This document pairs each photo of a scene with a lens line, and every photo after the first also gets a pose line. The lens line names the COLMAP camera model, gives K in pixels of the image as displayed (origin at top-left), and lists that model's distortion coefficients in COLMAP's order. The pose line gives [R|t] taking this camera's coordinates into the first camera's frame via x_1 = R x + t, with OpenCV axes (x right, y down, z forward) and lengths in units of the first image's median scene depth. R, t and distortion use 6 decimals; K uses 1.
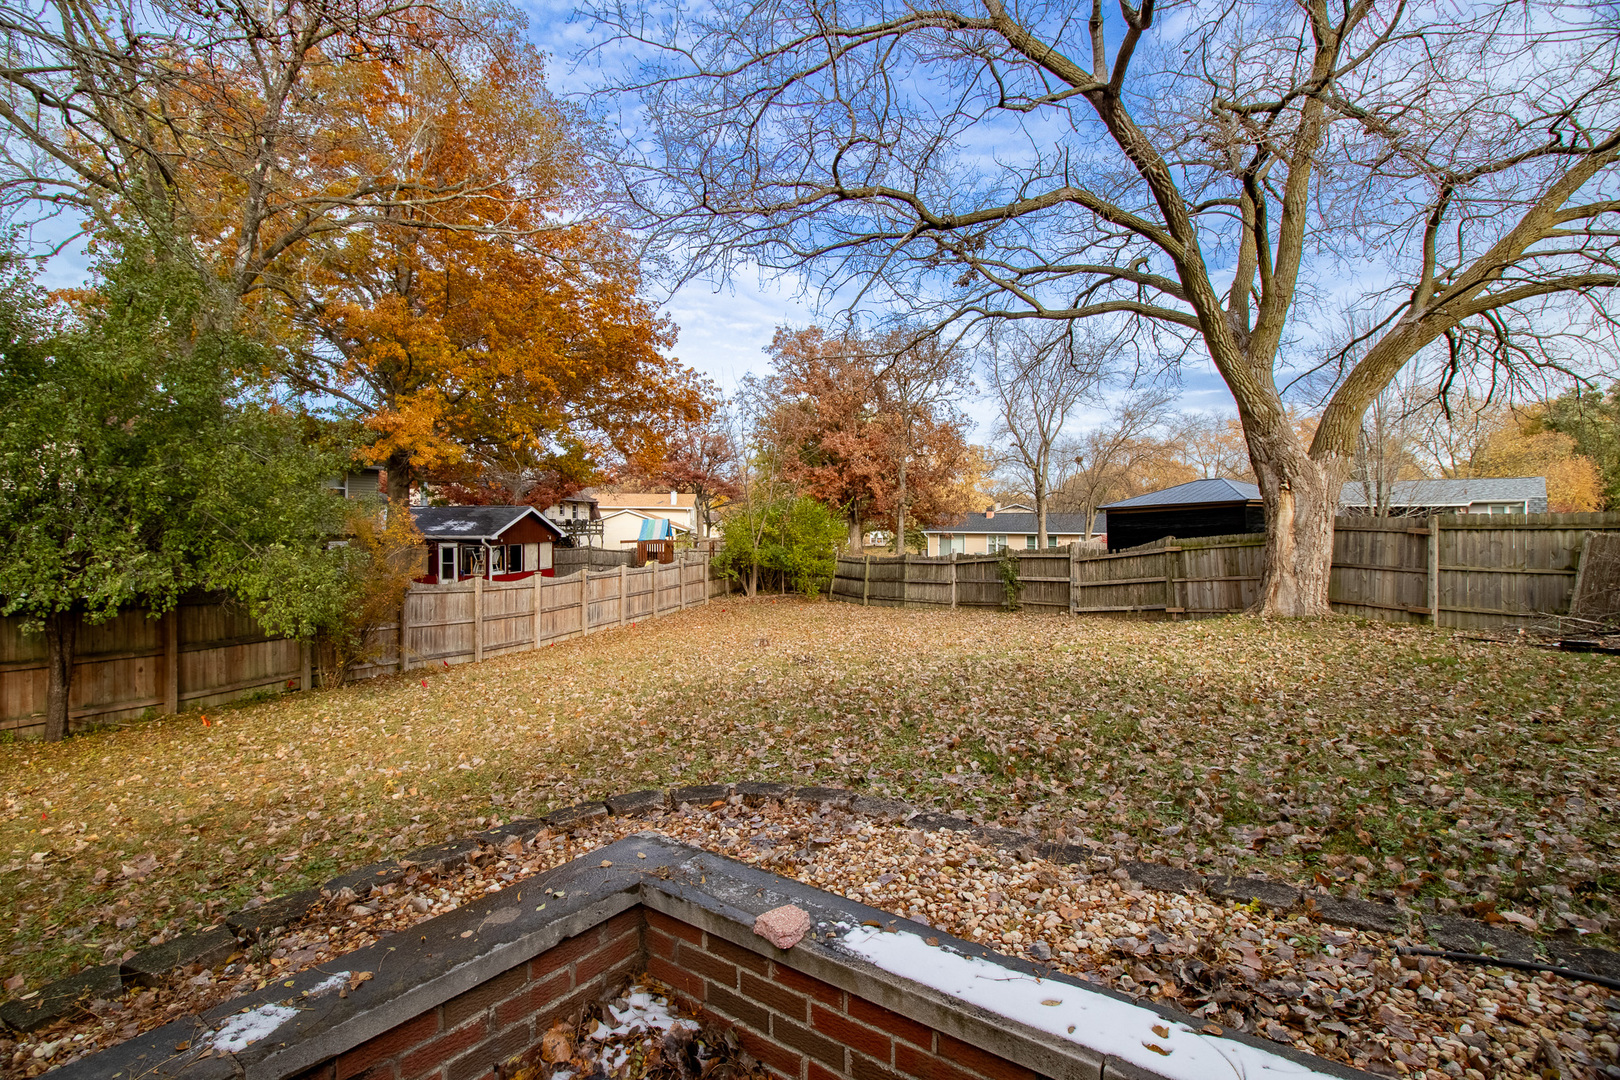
lens RADIAL K [[783.4, 0, 803.6], [0, 783.4, 535.8], [0, 0, 1]] dist [-0.002882, -0.000273]
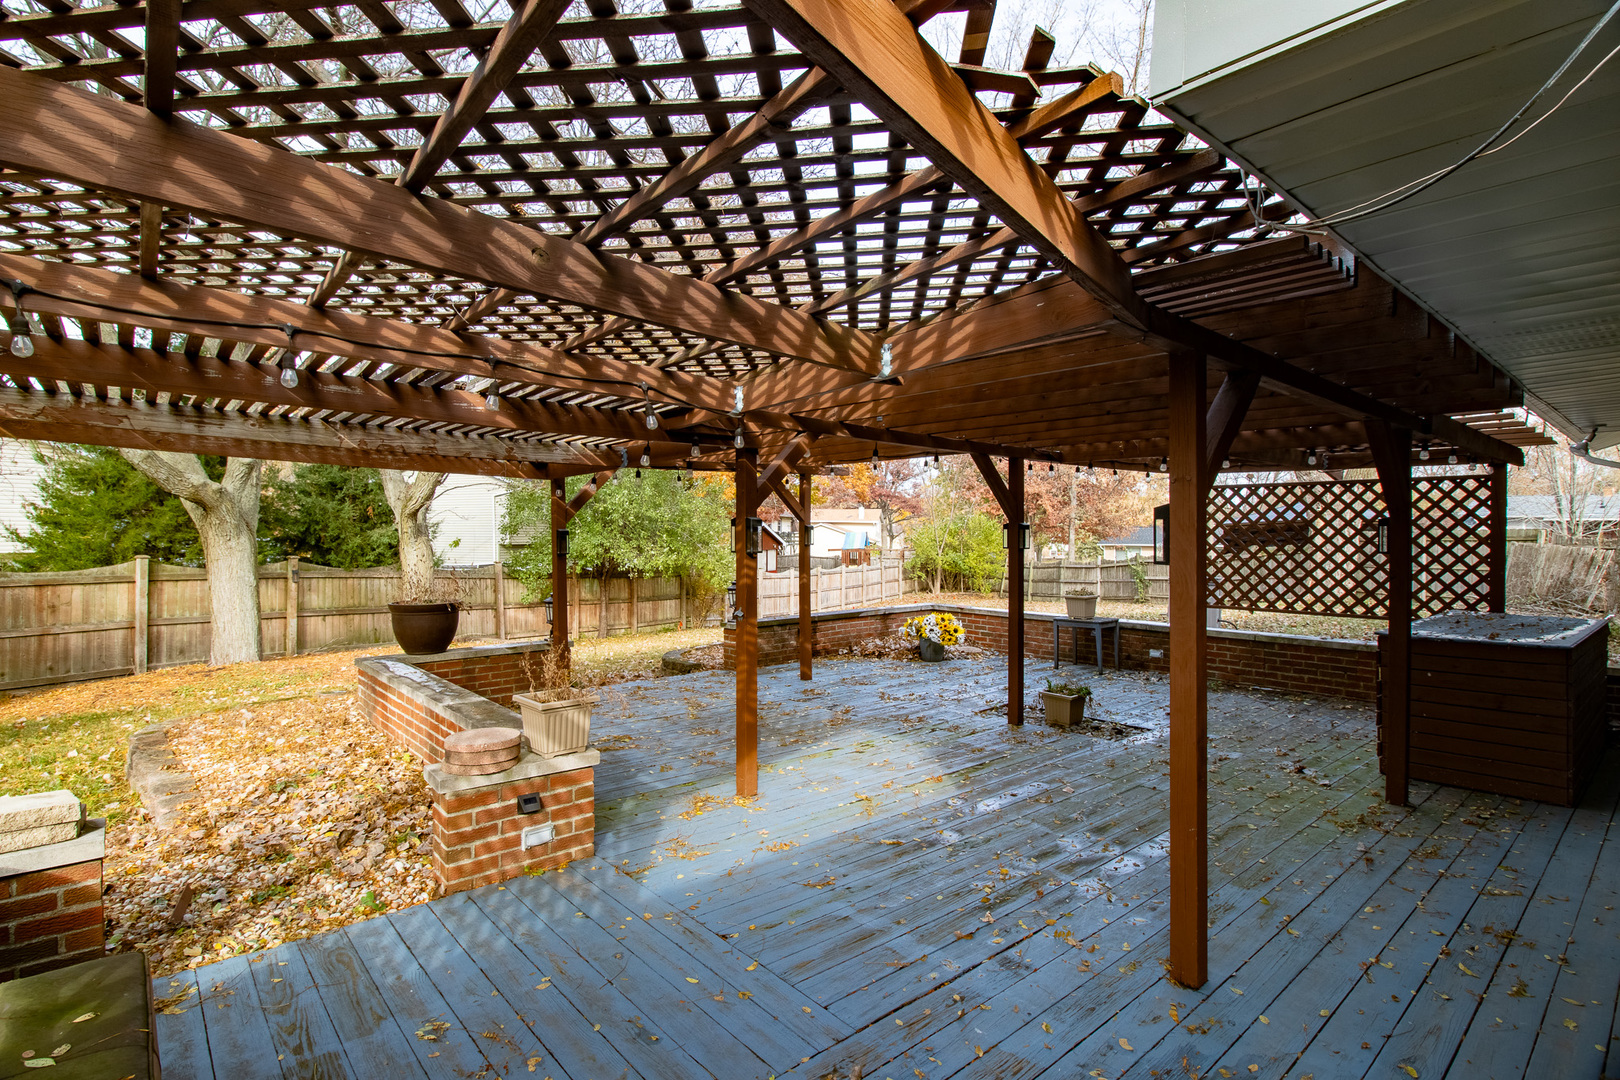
lens RADIAL K [[783.4, 0, 795.8], [0, 783.4, 537.3], [0, 0, 1]] dist [-0.002882, -0.000273]
pose [[0.972392, 0.003093, -0.233335, 0.007407], [-0.006519, 0.999882, -0.013914, 0.005535], [0.233264, 0.015051, 0.972297, -0.258284]]
